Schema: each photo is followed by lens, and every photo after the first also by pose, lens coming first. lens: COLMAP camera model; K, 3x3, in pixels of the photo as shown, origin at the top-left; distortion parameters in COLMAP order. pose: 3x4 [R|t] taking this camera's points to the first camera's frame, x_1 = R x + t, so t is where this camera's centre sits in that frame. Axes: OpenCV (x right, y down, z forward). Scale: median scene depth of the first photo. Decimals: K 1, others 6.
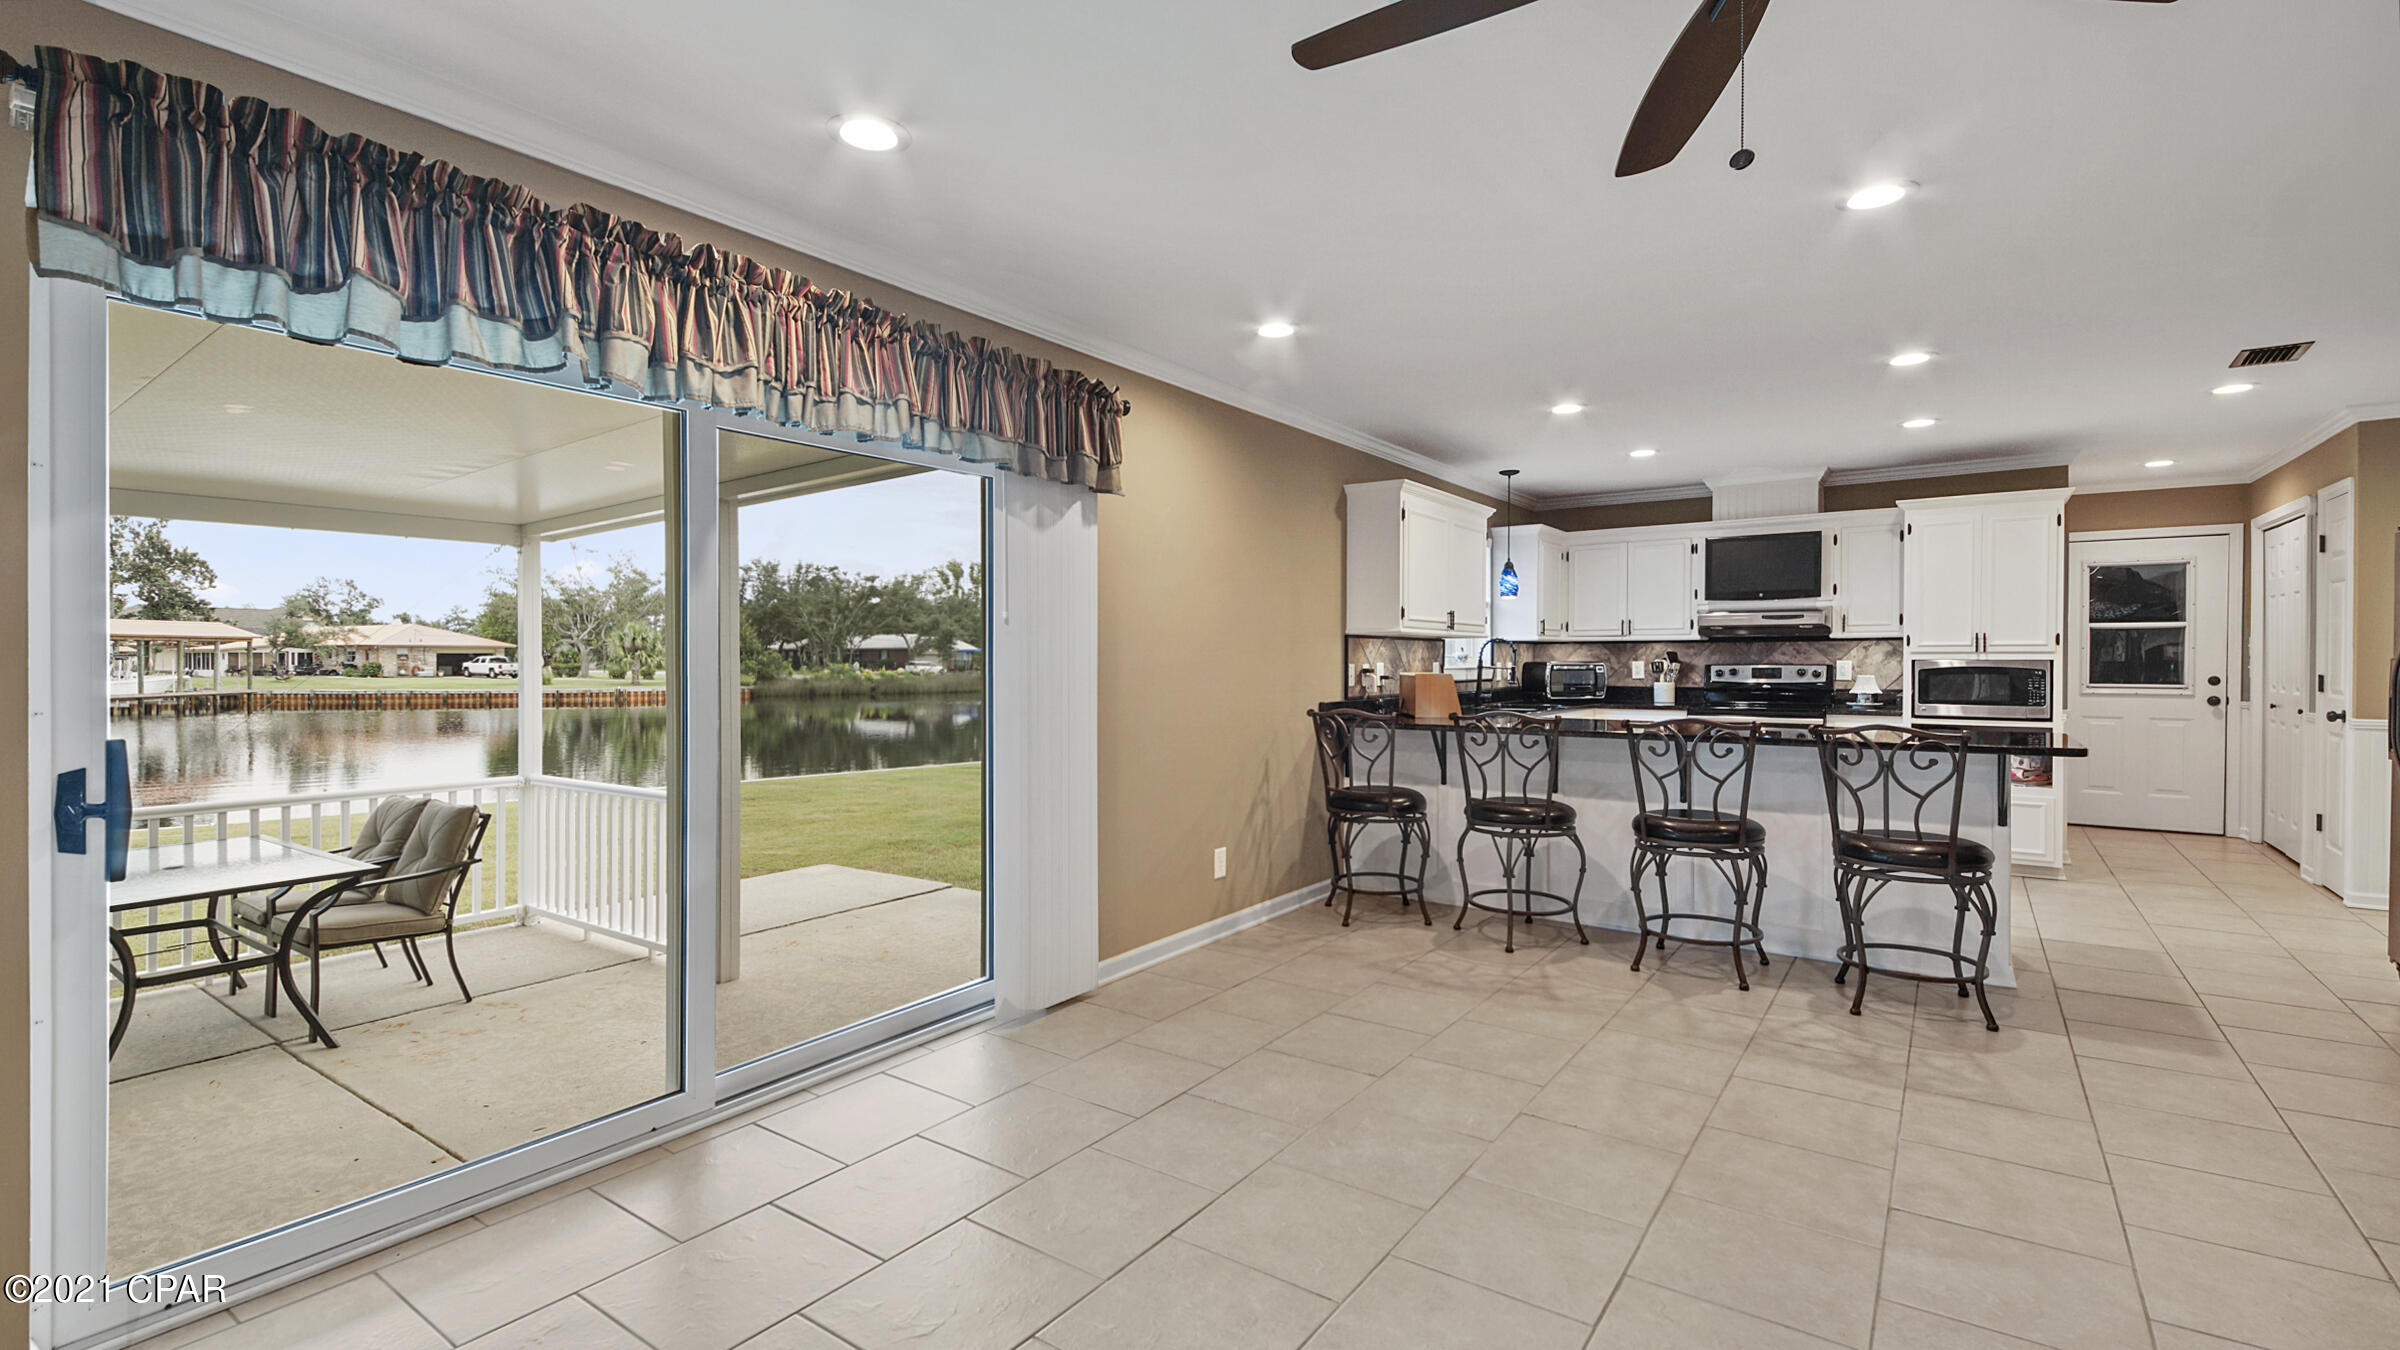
lens RADIAL K [[1048.5, 0, 1225.1], [0, 1048.5, 660.9], [0, 0, 1]] dist [0.012021, -0.007775]
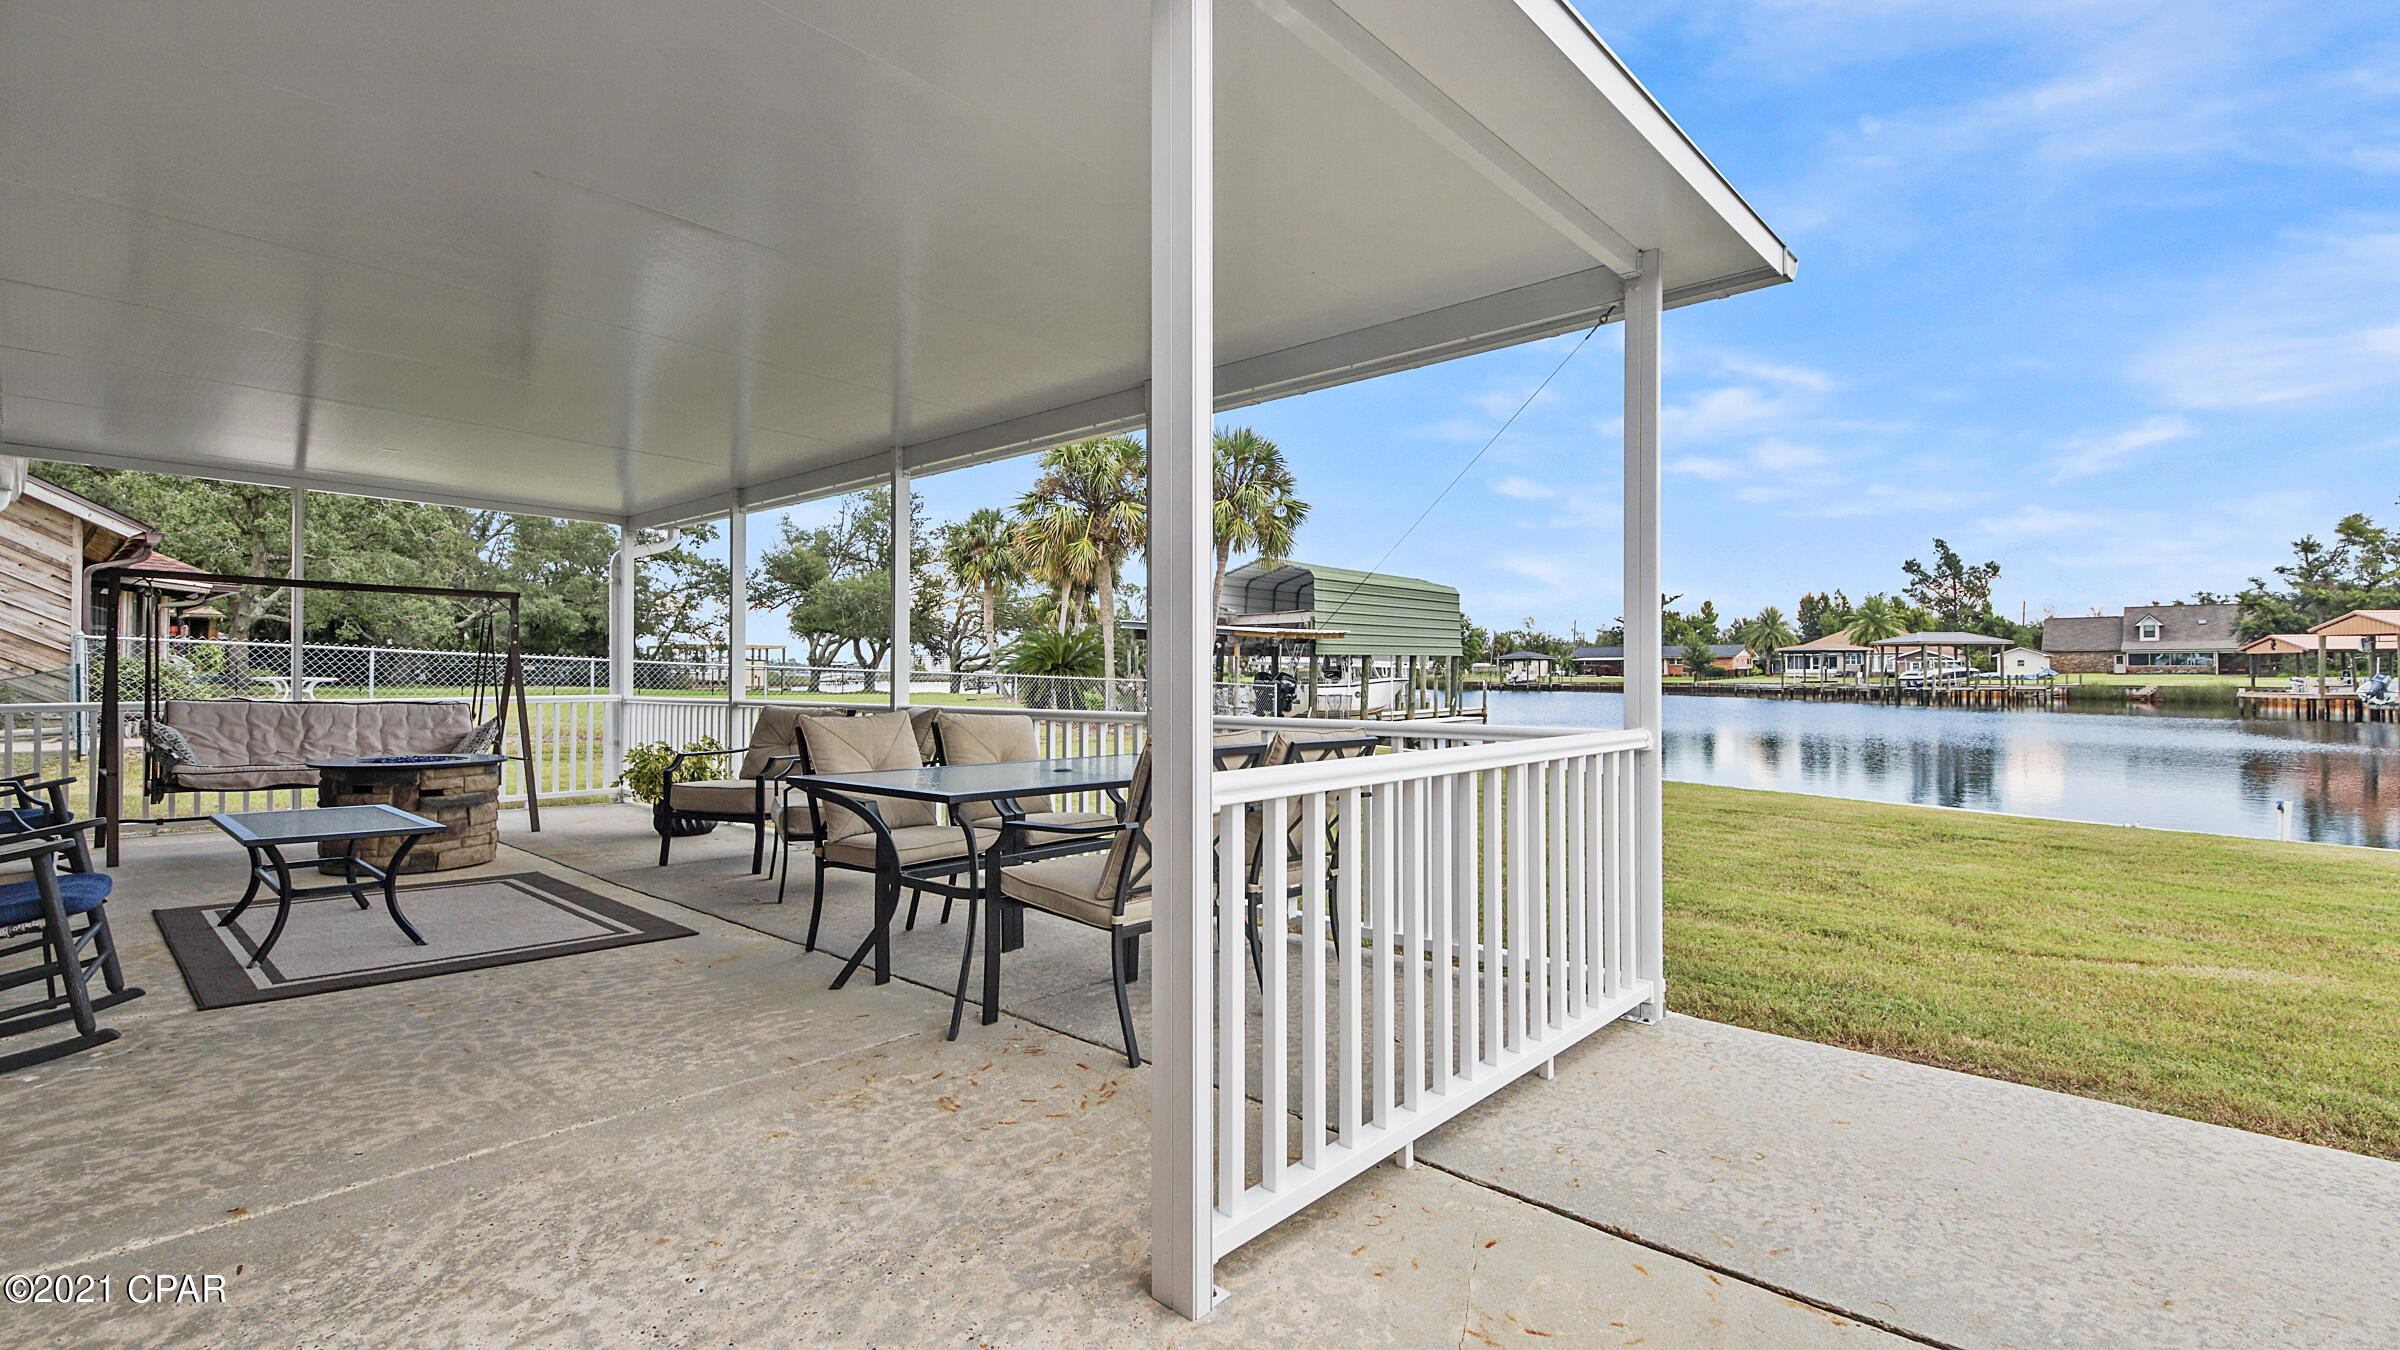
lens RADIAL K [[1071.8, 0, 1180.0], [0, 1071.8, 660.5], [0, 0, 1]] dist [0.017443, -0.013481]
pose [[-0.157688, -0.009637, -0.987442, -0.012976], [0.000707, 0.999951, -0.009872, 0.010176], [0.987489, -0.002255, -0.157674, 0.109216]]
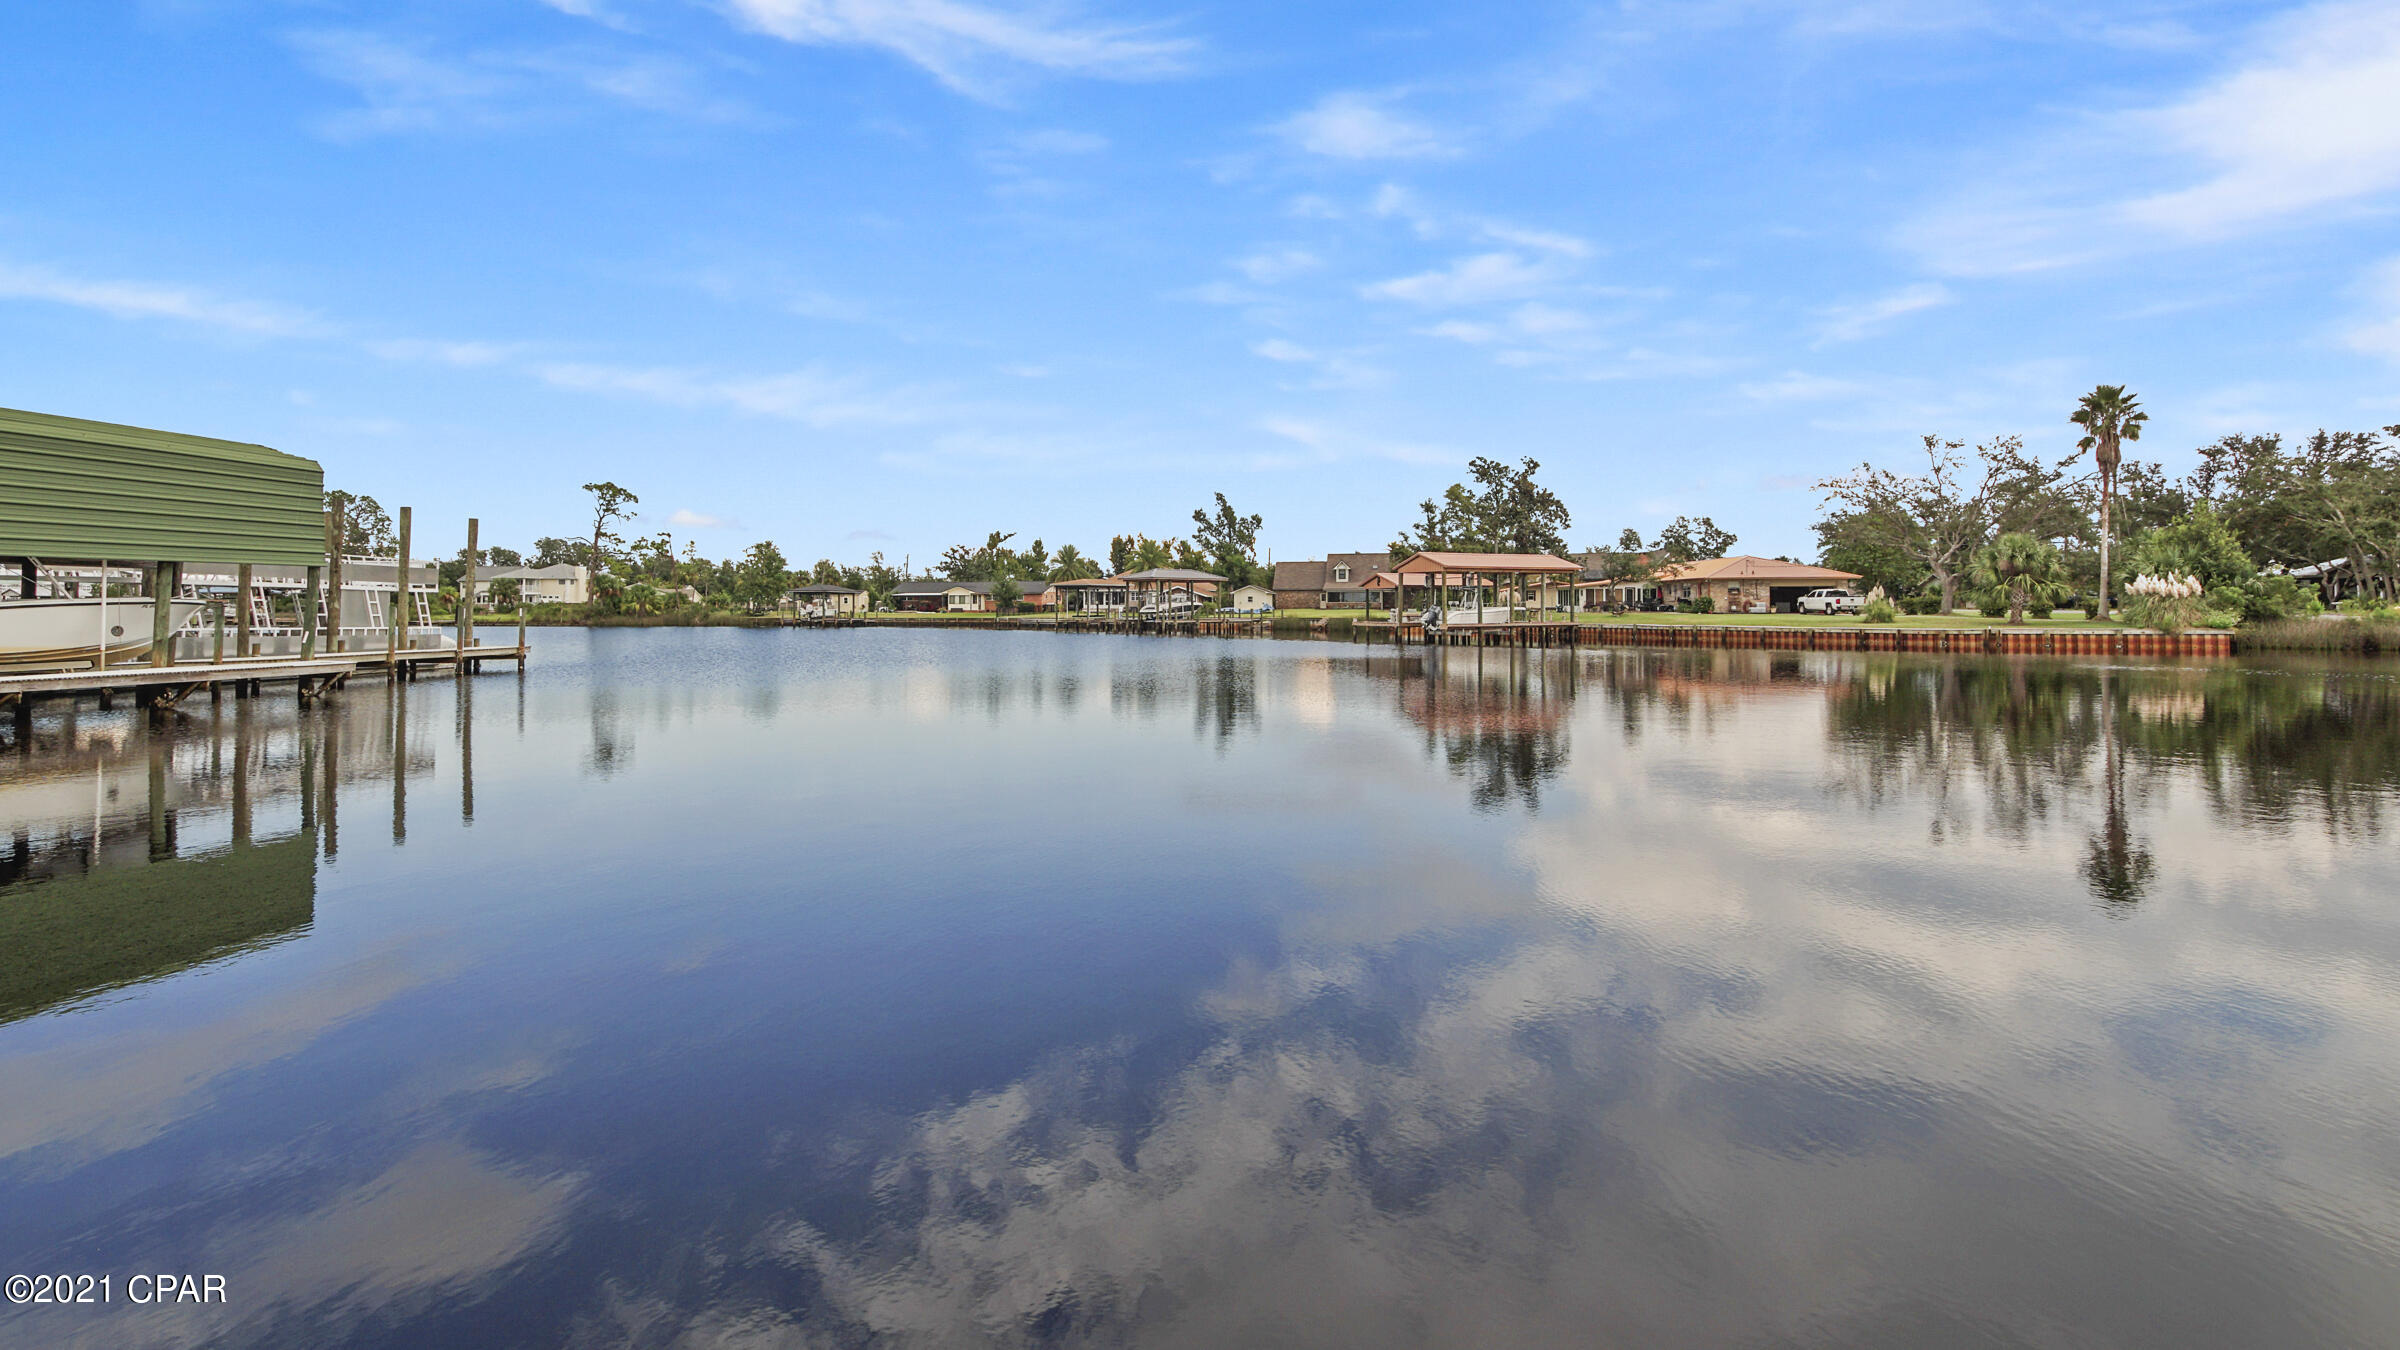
lens RADIAL K [[1048.5, 0, 1196.8], [0, 1048.5, 591.1], [0, 0, 1]] dist [0.012021, -0.007775]
pose [[0.371463, -0.017191, -0.928289, -0.176423], [0.000713, 0.999834, -0.018231, 0.018342], [0.928447, 0.006110, 0.371414, 0.359645]]
